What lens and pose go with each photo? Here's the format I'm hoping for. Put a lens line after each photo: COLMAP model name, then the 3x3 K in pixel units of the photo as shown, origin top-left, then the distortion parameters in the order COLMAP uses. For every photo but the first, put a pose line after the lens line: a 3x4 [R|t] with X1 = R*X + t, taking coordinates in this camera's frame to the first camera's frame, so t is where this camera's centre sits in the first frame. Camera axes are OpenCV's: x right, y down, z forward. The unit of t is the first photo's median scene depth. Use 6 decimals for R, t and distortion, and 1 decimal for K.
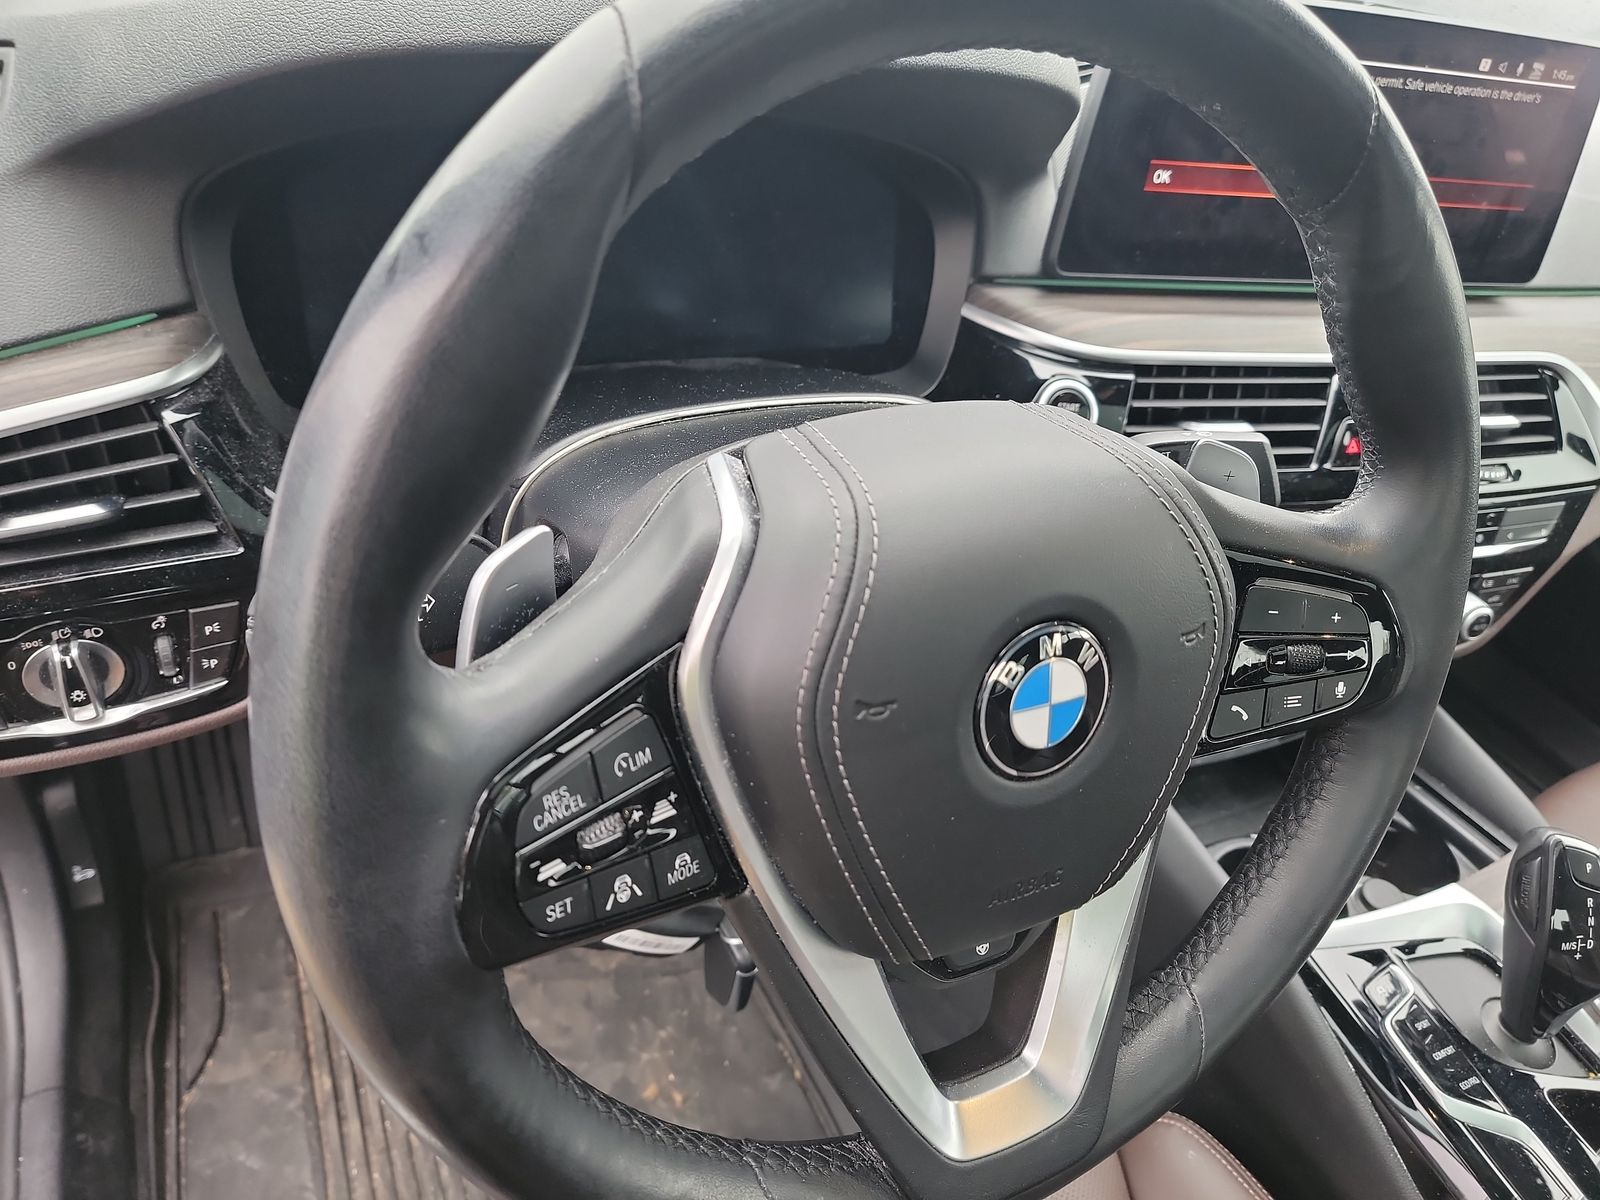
lens RADIAL K [[1139.9, 0, 820.3], [0, 1139.9, 604.0], [0, 0, 1]] dist [0.072973, -0.066628]
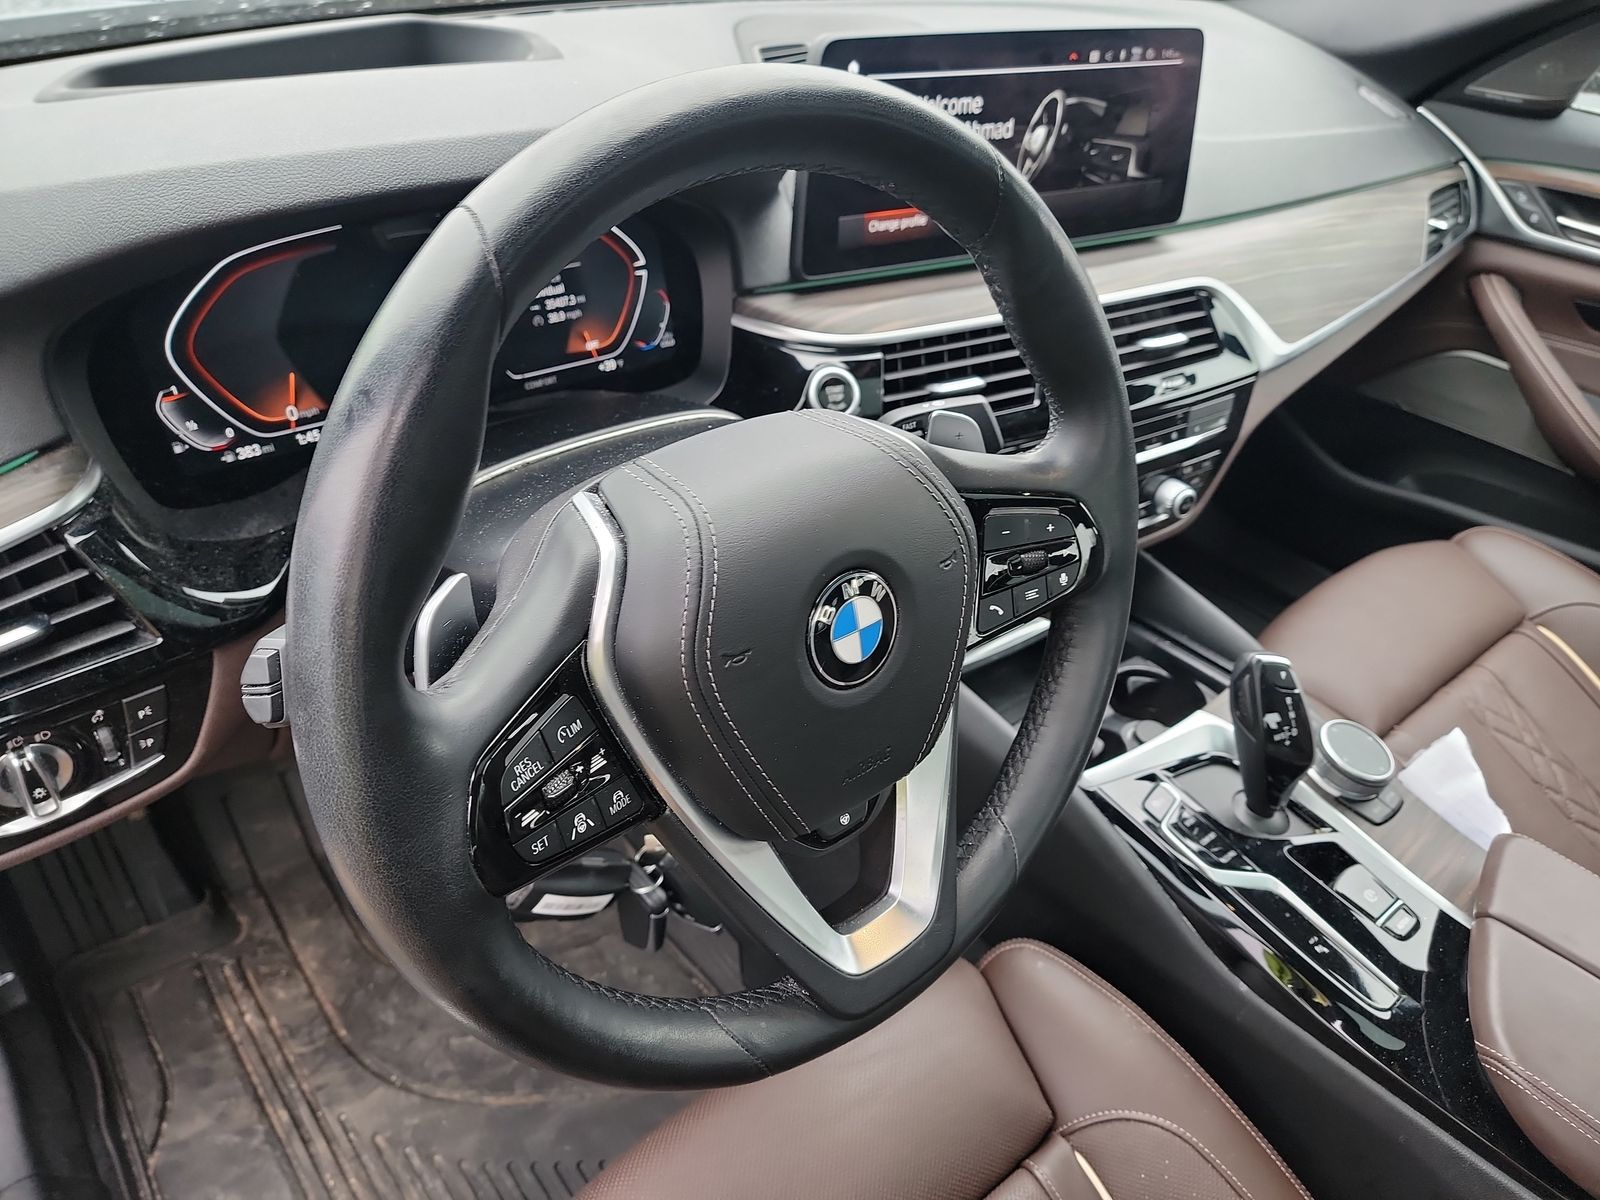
lens RADIAL K [[1139.9, 0, 820.3], [0, 1139.9, 604.0], [0, 0, 1]] dist [0.072973, -0.066628]
pose [[0.969077, -0.193064, 0.153674, -0.034527], [0.188419, 0.981086, 0.044379, -0.009323], [-0.159335, -0.014052, 0.987125, -0.246235]]
